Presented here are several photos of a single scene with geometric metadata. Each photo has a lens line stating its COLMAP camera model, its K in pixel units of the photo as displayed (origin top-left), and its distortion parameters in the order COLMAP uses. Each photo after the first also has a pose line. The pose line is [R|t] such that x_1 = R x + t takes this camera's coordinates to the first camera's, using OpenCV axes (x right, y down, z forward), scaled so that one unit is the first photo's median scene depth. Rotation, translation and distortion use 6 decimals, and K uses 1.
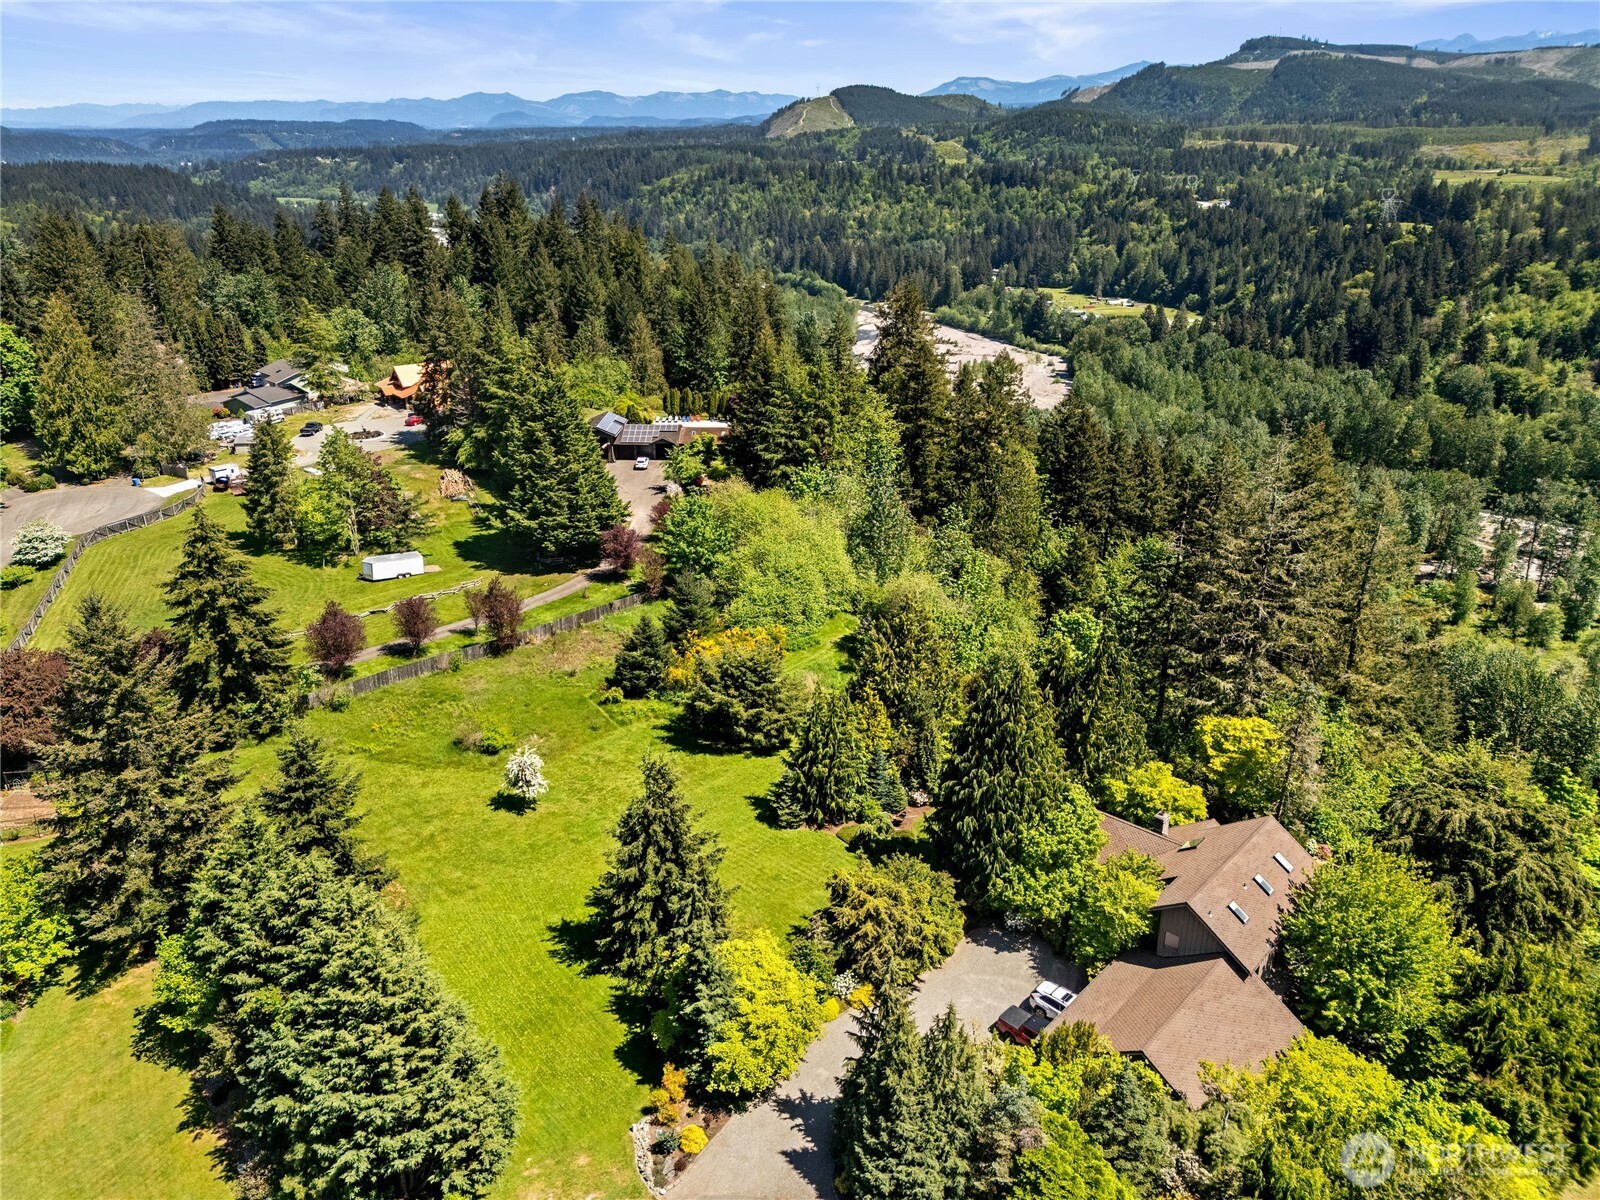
lens RADIAL K [[1177.3, 0, 834.6], [0, 1177.3, 588.4], [0, 0, 1]] dist [0.084912, -0.076433]
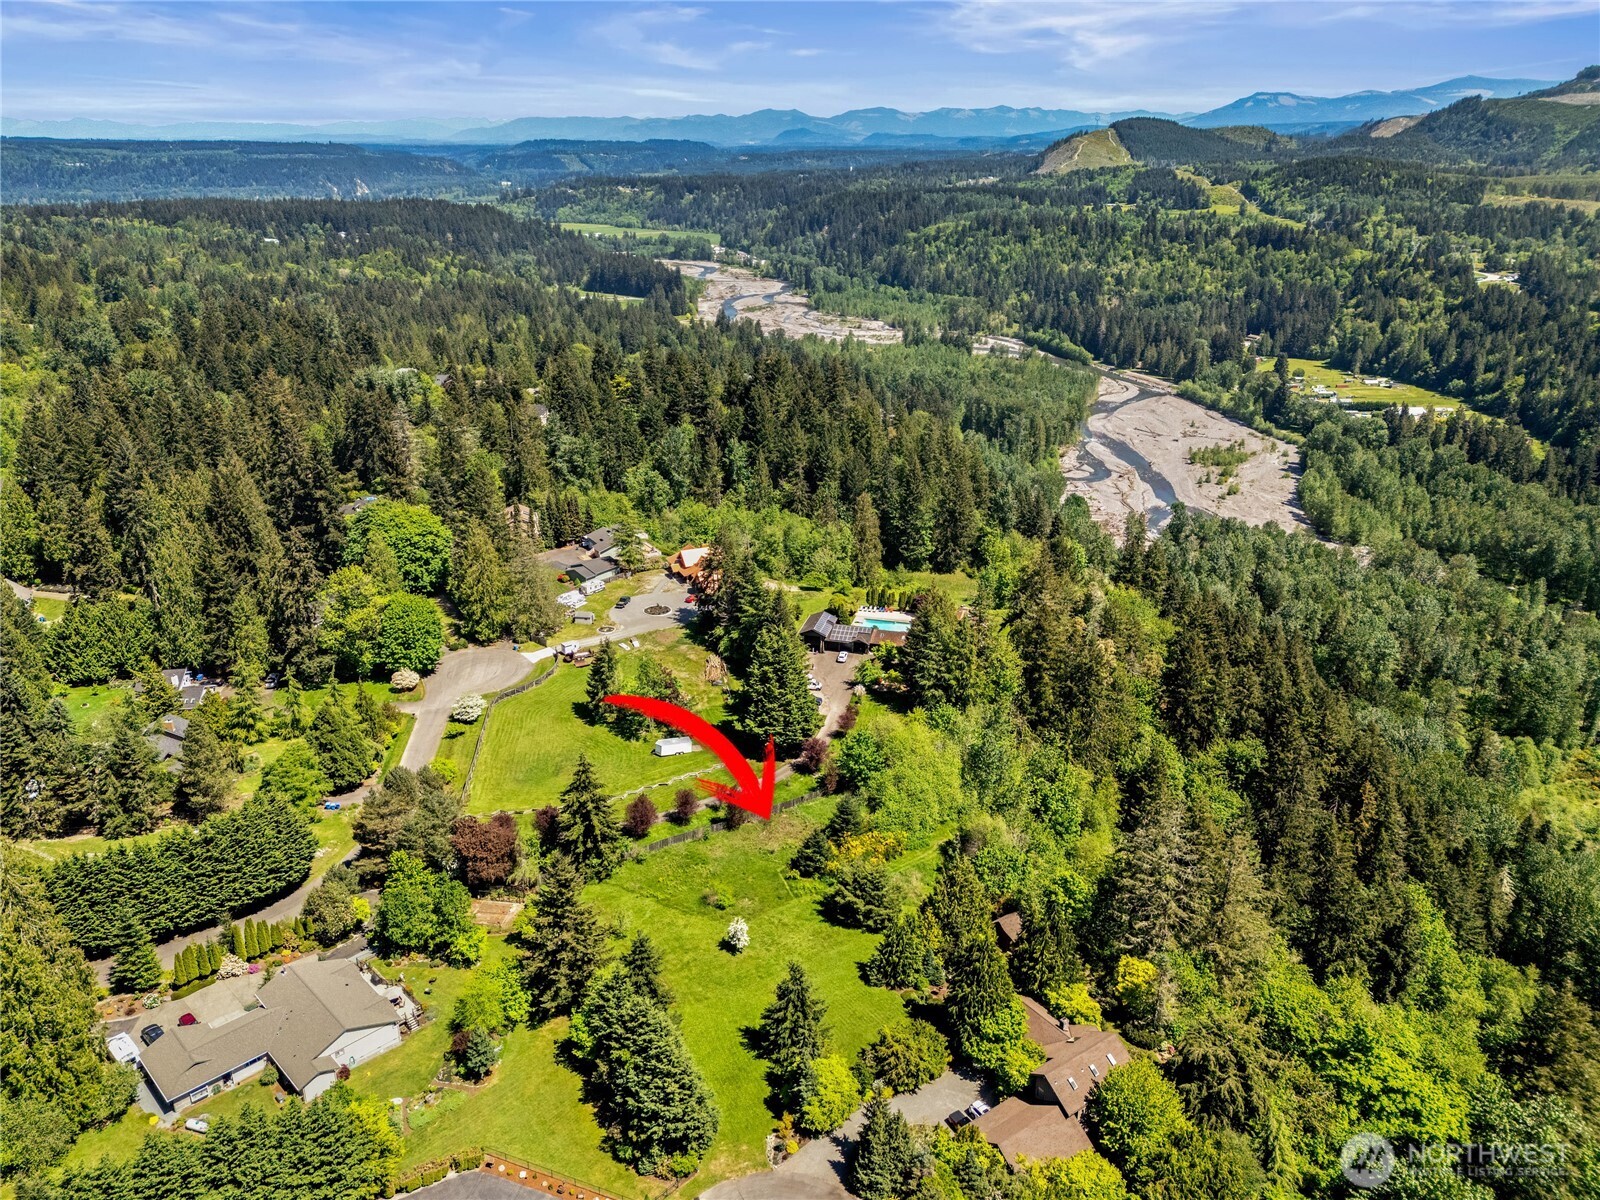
lens RADIAL K [[1177.3, 0, 829.5], [0, 1177.3, 612.8], [0, 0, 1]] dist [0.084912, -0.076433]
pose [[0.975788, 0.087298, -0.200542, 0.205672], [-0.086393, 0.996173, 0.013274, -0.380459], [0.200934, 0.004372, 0.979595, -0.785633]]
